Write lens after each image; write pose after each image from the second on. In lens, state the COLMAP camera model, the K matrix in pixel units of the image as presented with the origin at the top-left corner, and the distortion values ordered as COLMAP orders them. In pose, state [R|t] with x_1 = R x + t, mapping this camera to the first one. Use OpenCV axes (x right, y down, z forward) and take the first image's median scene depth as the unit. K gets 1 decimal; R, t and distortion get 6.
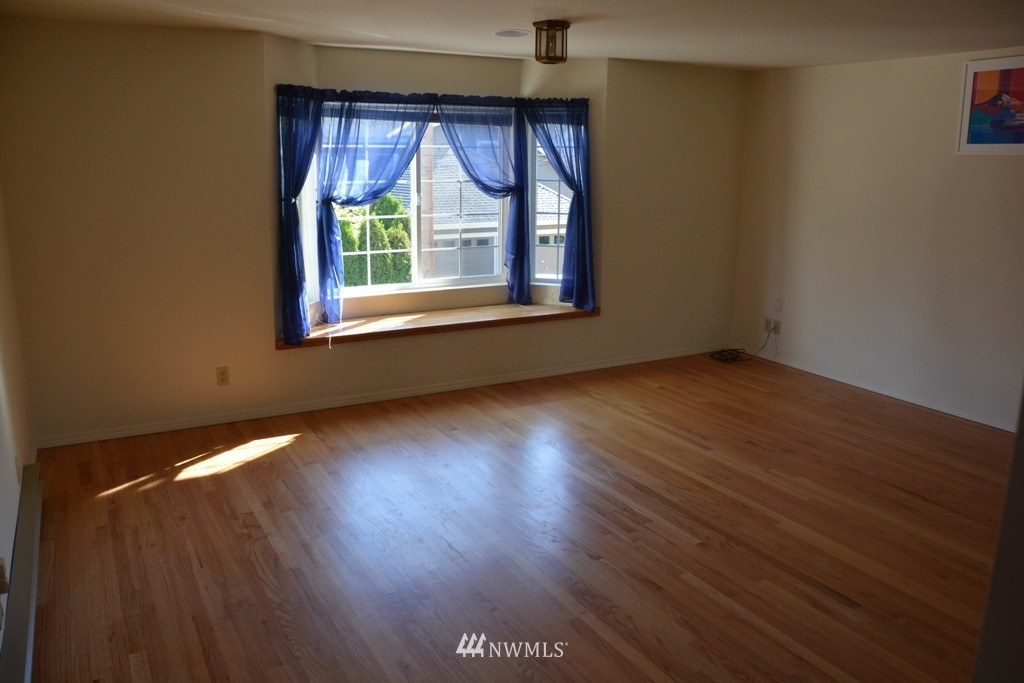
lens RADIAL K [[794.1, 0, 512.0], [0, 794.1, 341.5], [0, 0, 1]] dist [-0.165490, 0.137104]
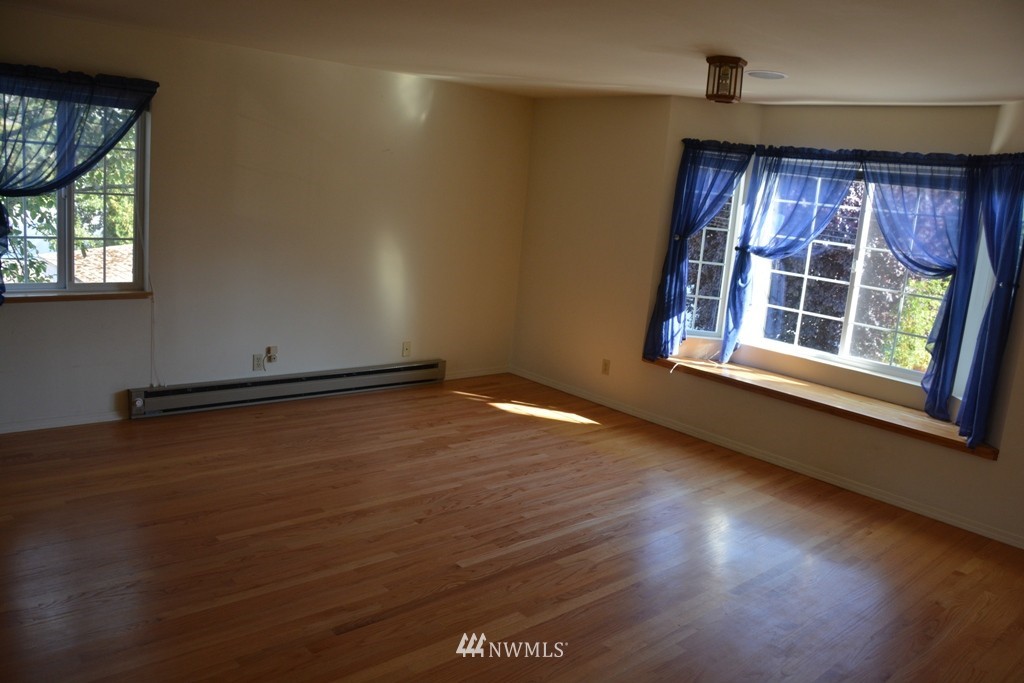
lens RADIAL K [[794.1, 0, 512.0], [0, 794.1, 341.5], [0, 0, 1]] dist [-0.165490, 0.137104]
pose [[0.215170, 0.198915, -0.956104, 0.770481], [-0.306124, 0.943430, 0.127385, -0.105107], [0.927356, 0.265277, 0.263890, 0.487202]]
